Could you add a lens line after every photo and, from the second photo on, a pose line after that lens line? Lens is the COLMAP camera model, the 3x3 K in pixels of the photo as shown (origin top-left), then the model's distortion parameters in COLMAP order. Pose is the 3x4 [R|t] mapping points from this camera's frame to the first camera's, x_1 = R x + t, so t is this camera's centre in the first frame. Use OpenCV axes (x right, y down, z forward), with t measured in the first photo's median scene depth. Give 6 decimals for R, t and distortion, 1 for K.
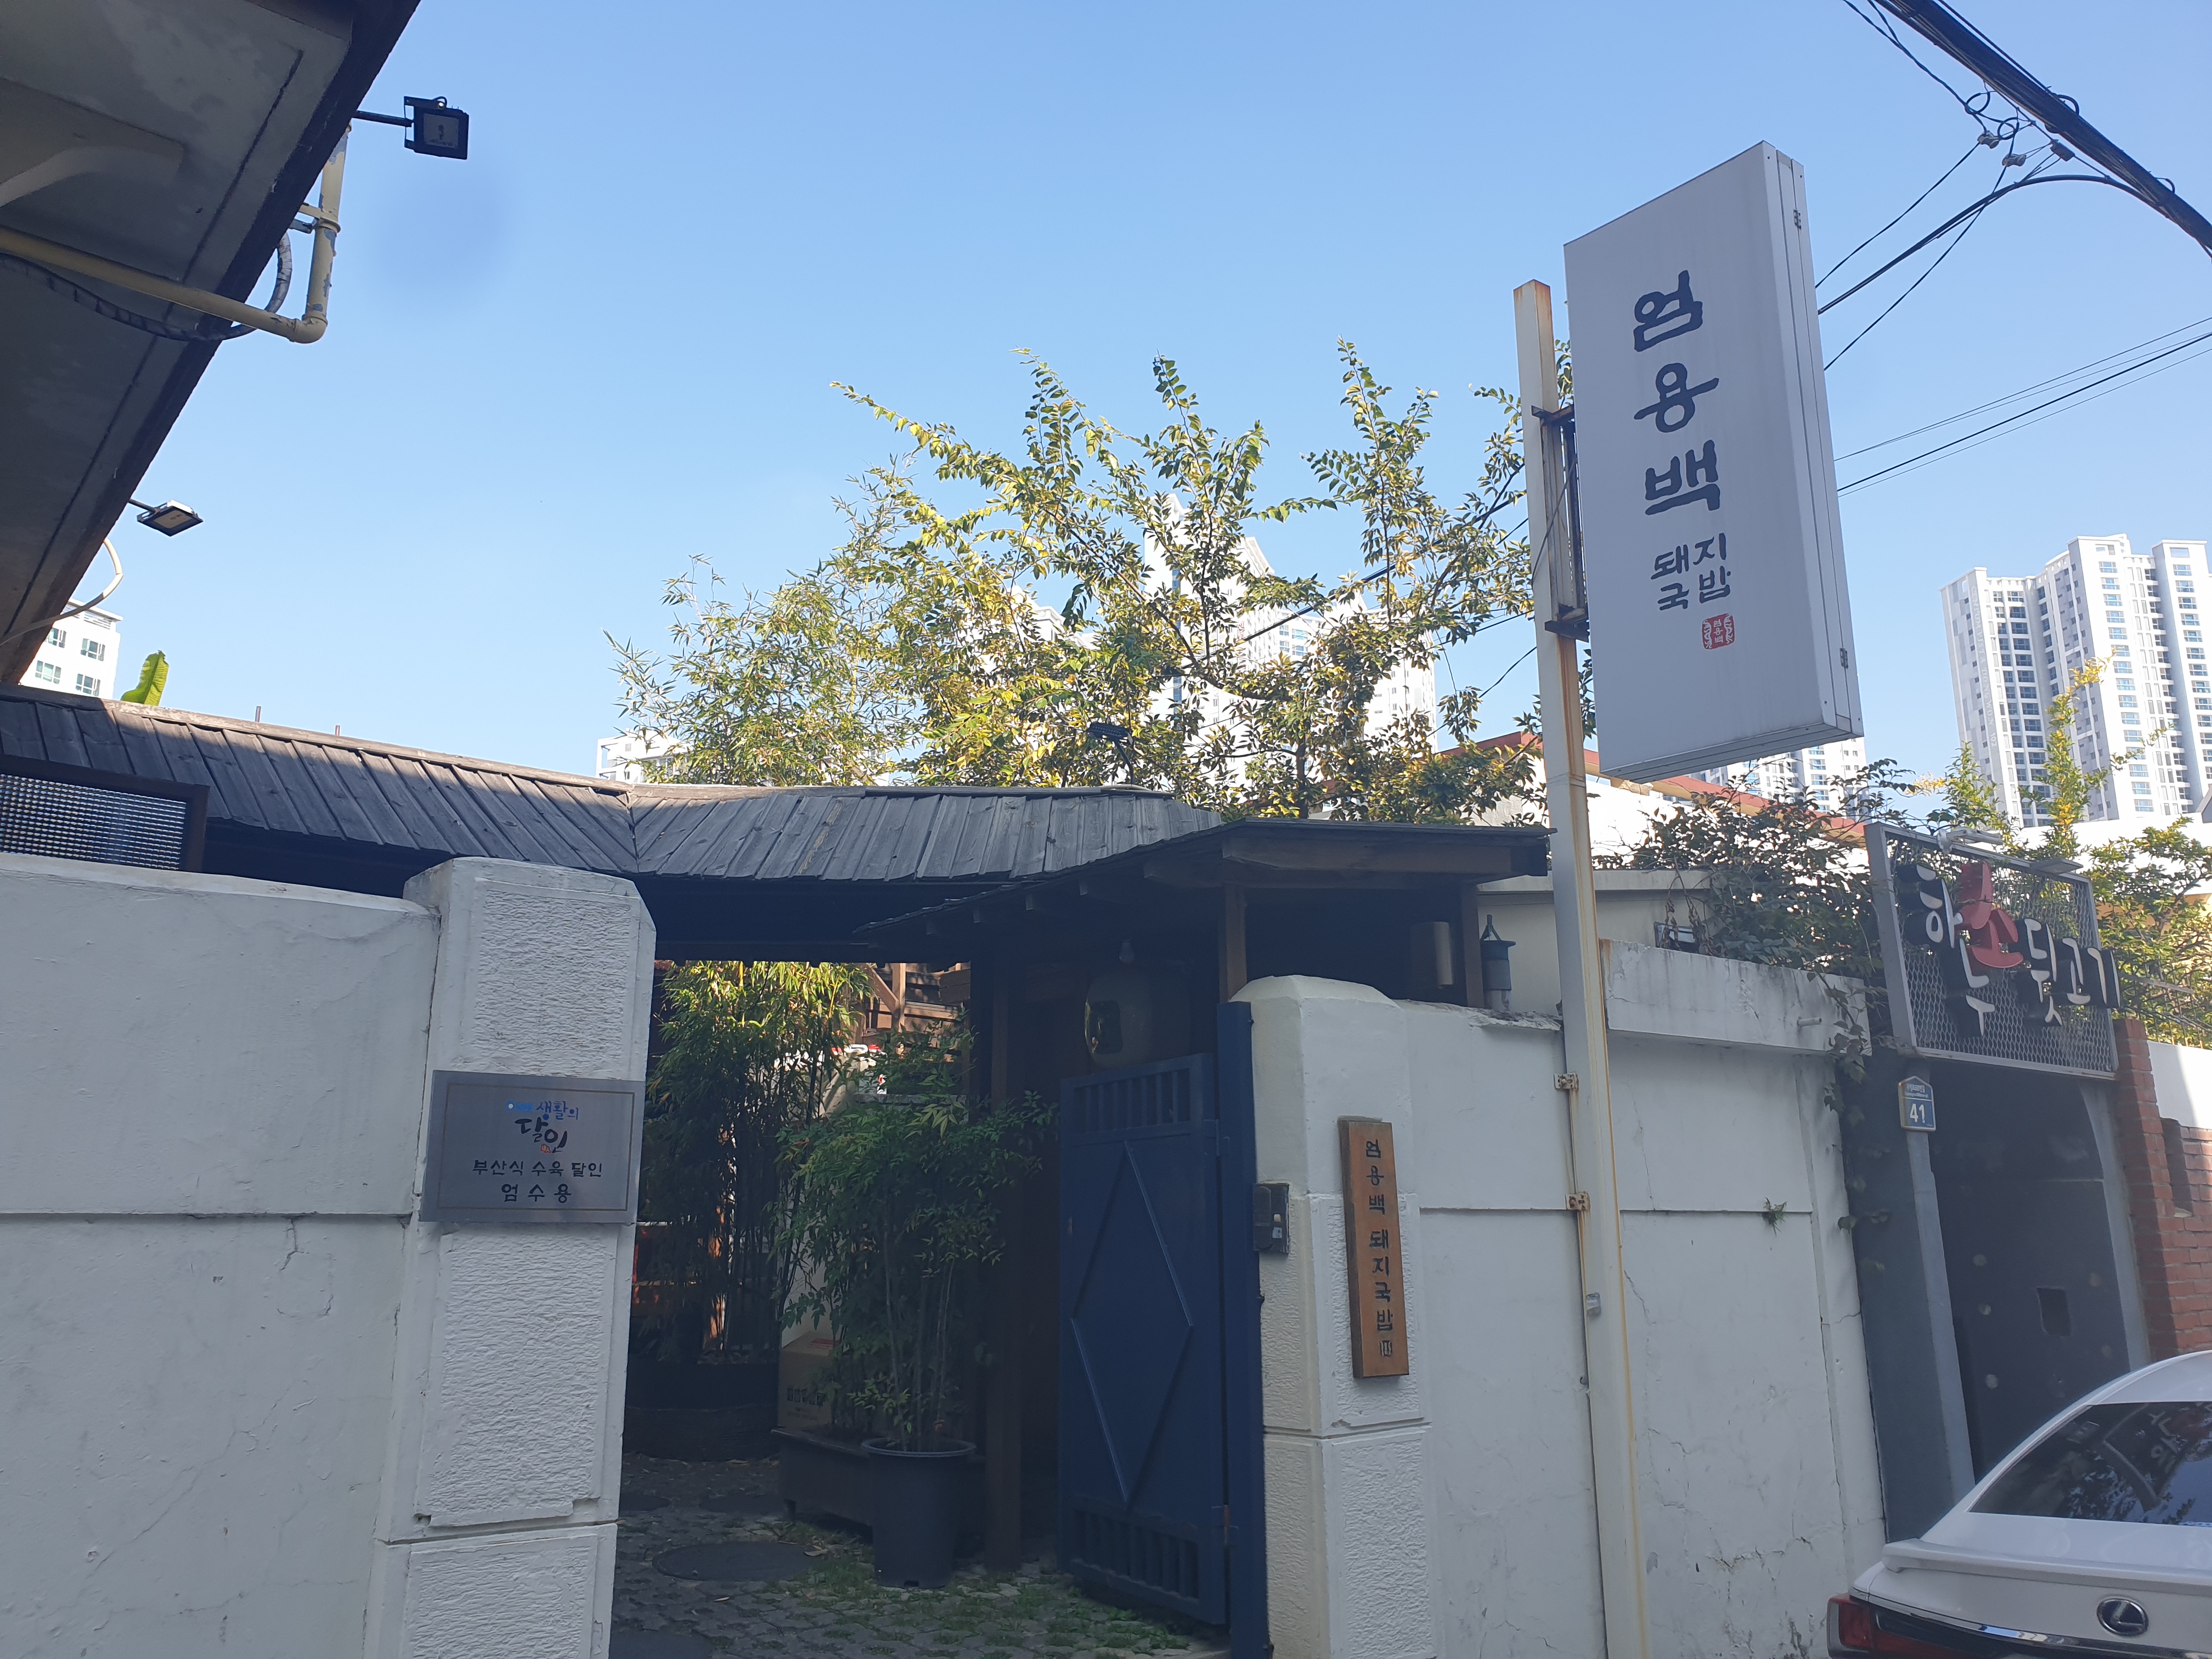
lens RADIAL K [[1685.1, 0, 1106.0], [0, 1685.1, 829.5], [0, 0, 1]] dist [0.012193, -0.006613]
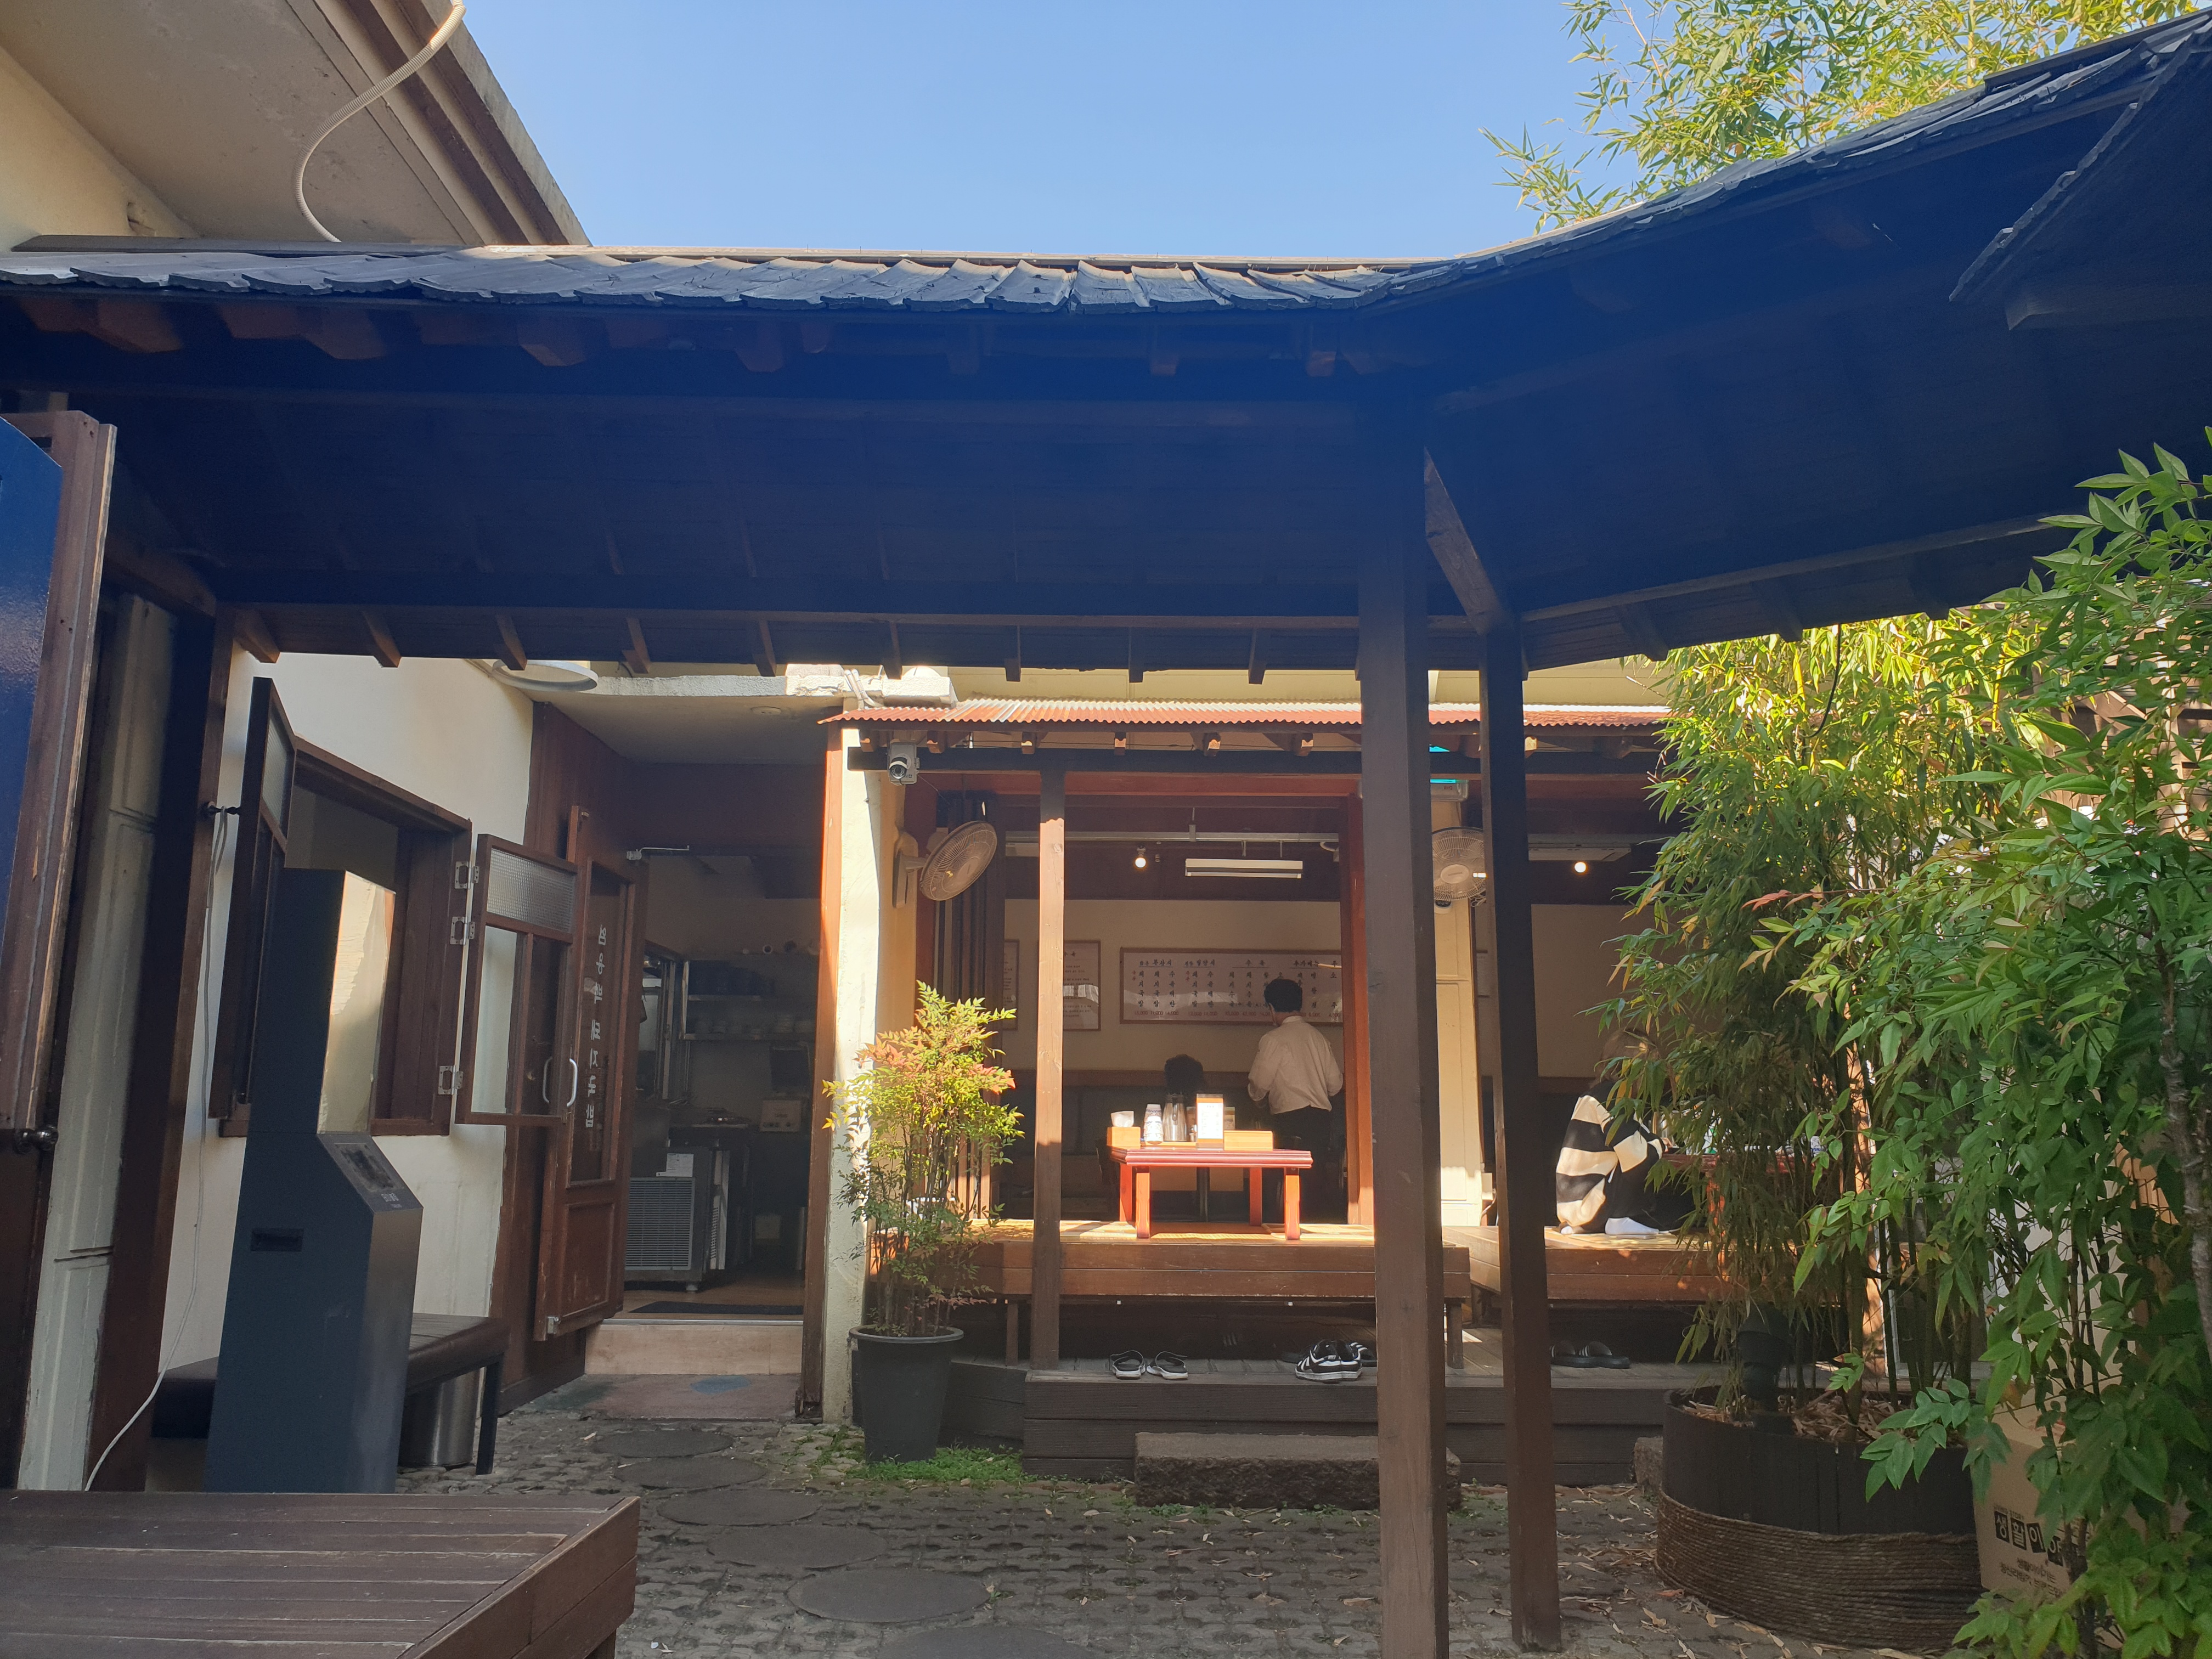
lens RADIAL K [[1659.8, 0, 1151.7], [0, 1659.8, 827.6], [0, 0, 1]] dist [0.013613, -0.001557]
pose [[0.776949, -0.109813, -0.619913, -0.147124], [0.138279, 0.990391, -0.002133, 0.263902], [0.614190, -0.084064, 0.784668, 1.184958]]
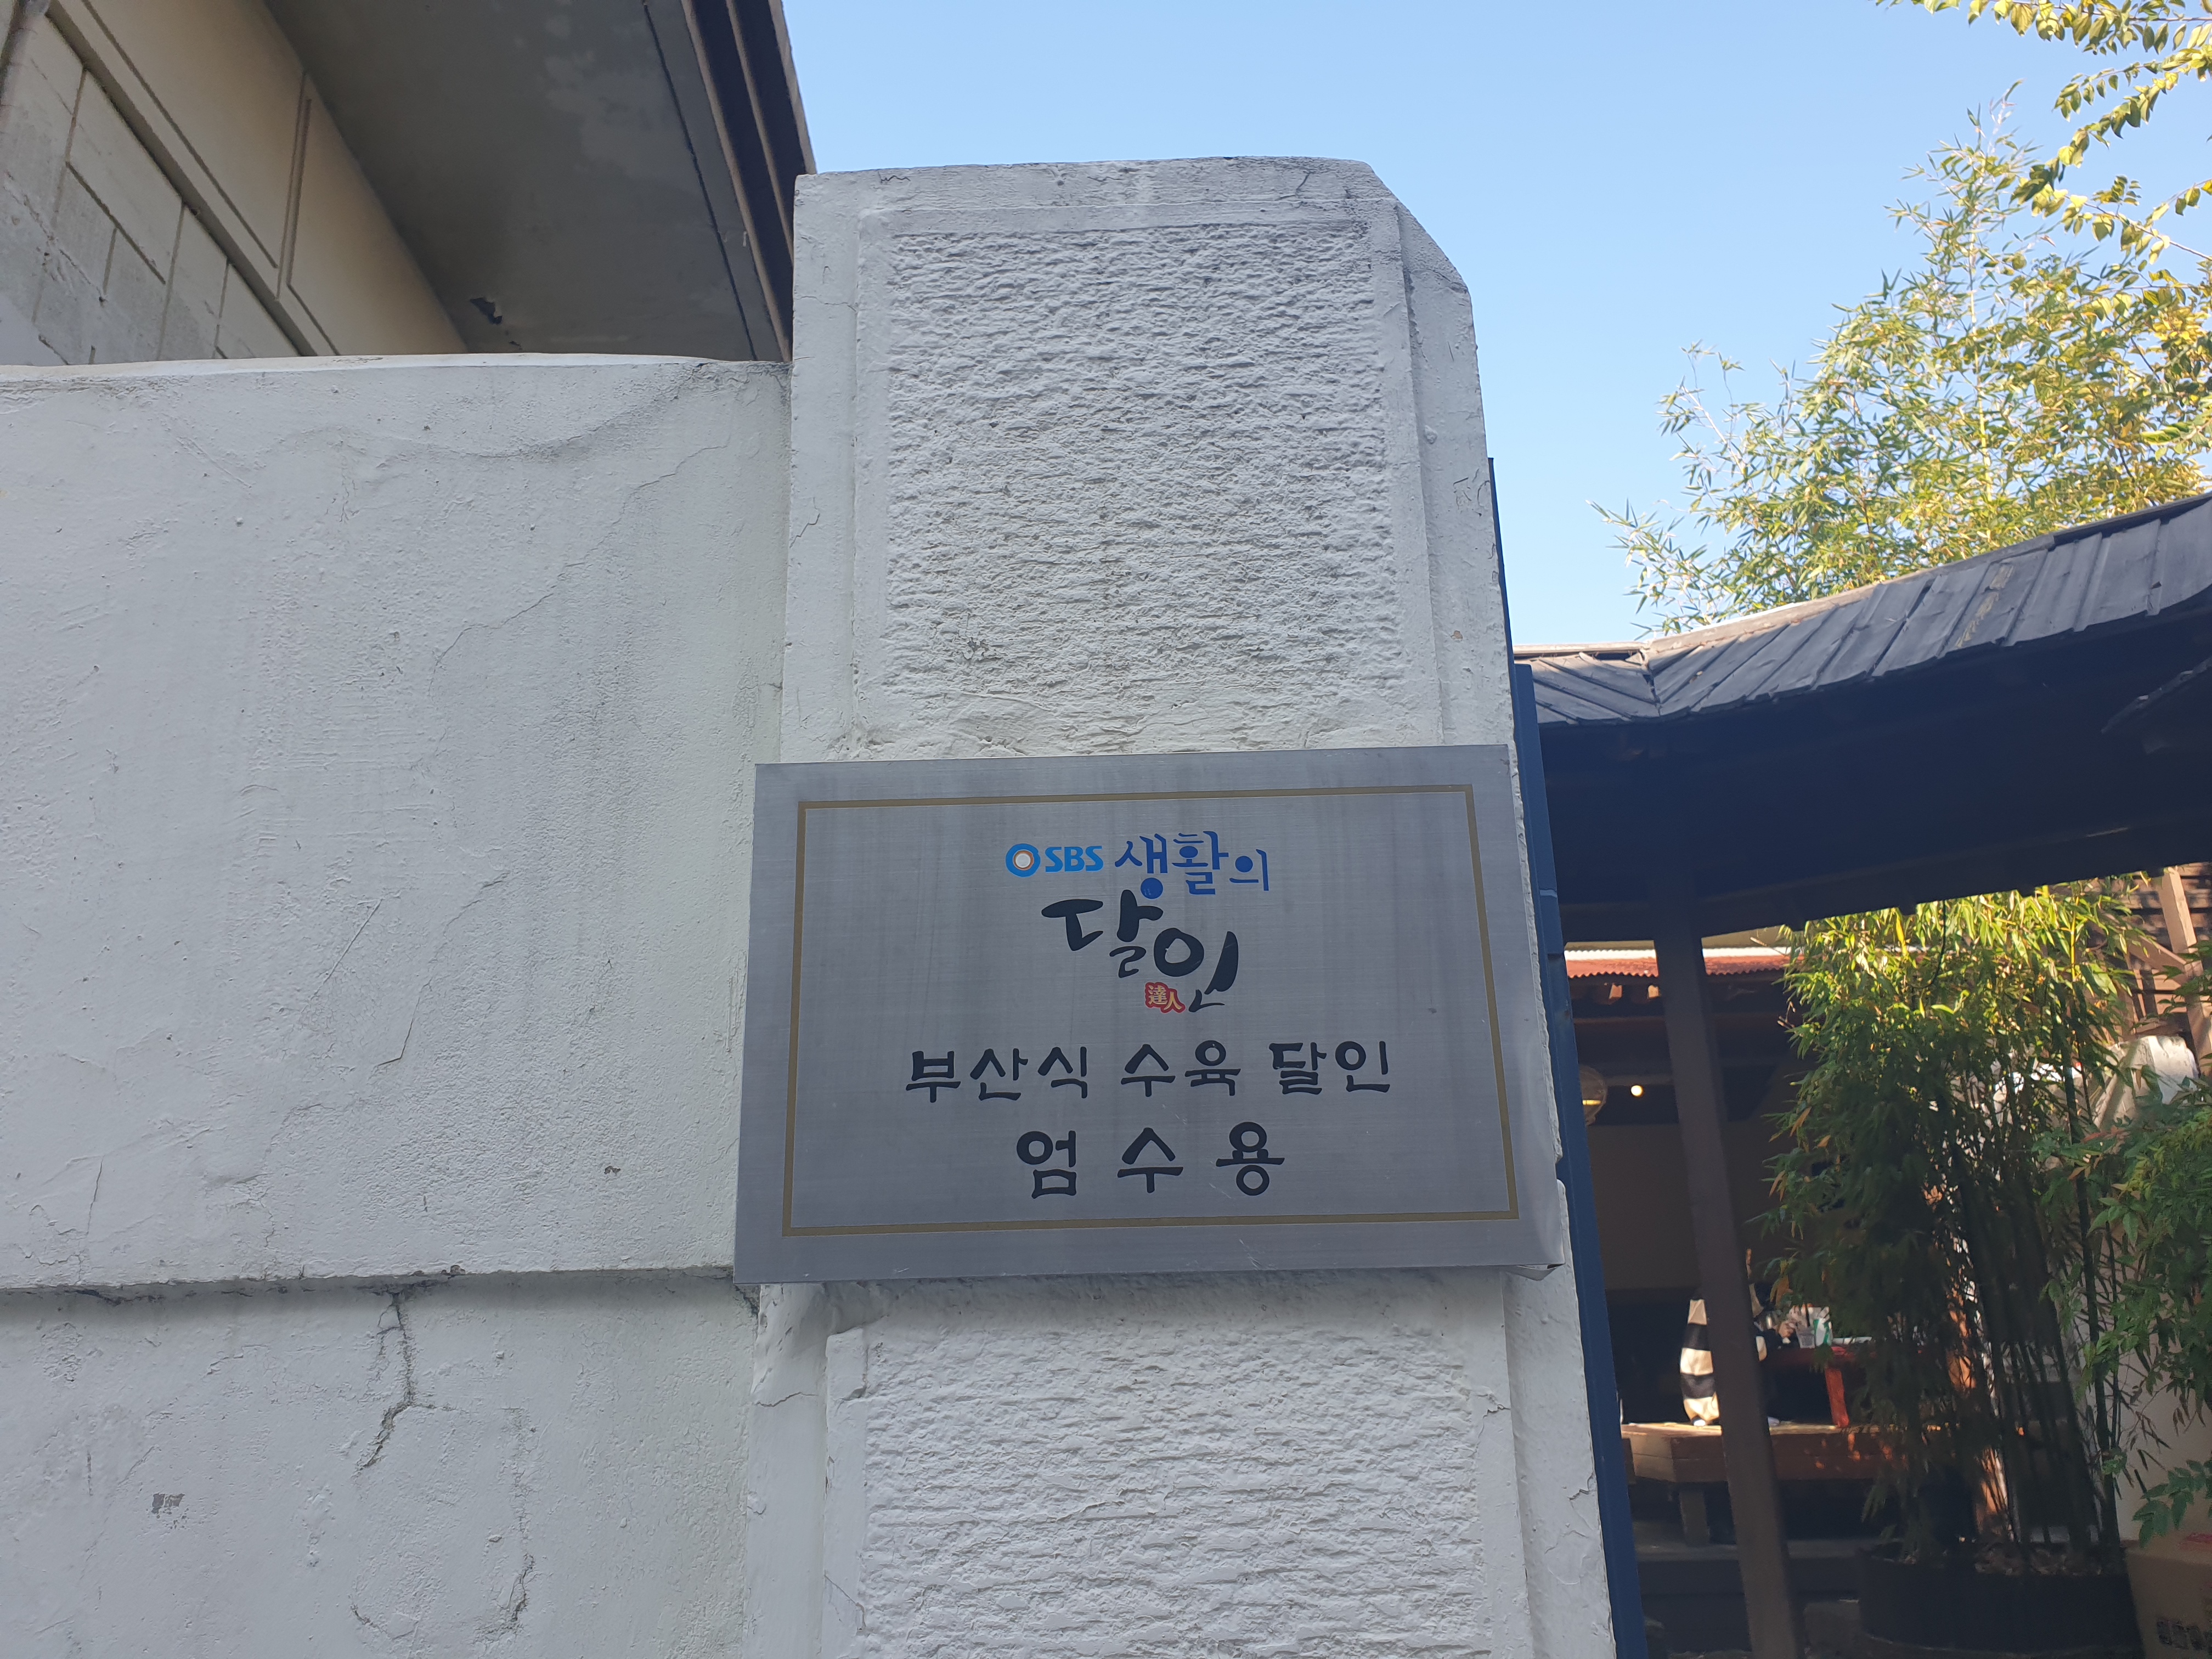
lens RADIAL K [[1685.1, 0, 1106.0], [0, 1685.1, 829.5], [0, 0, 1]] dist [0.012193, -0.006613]
pose [[0.781731, -0.217142, -0.584590, -0.171367], [0.173652, 0.976140, -0.130367, 0.192527], [0.598950, 0.000396, 0.800786, 0.762046]]
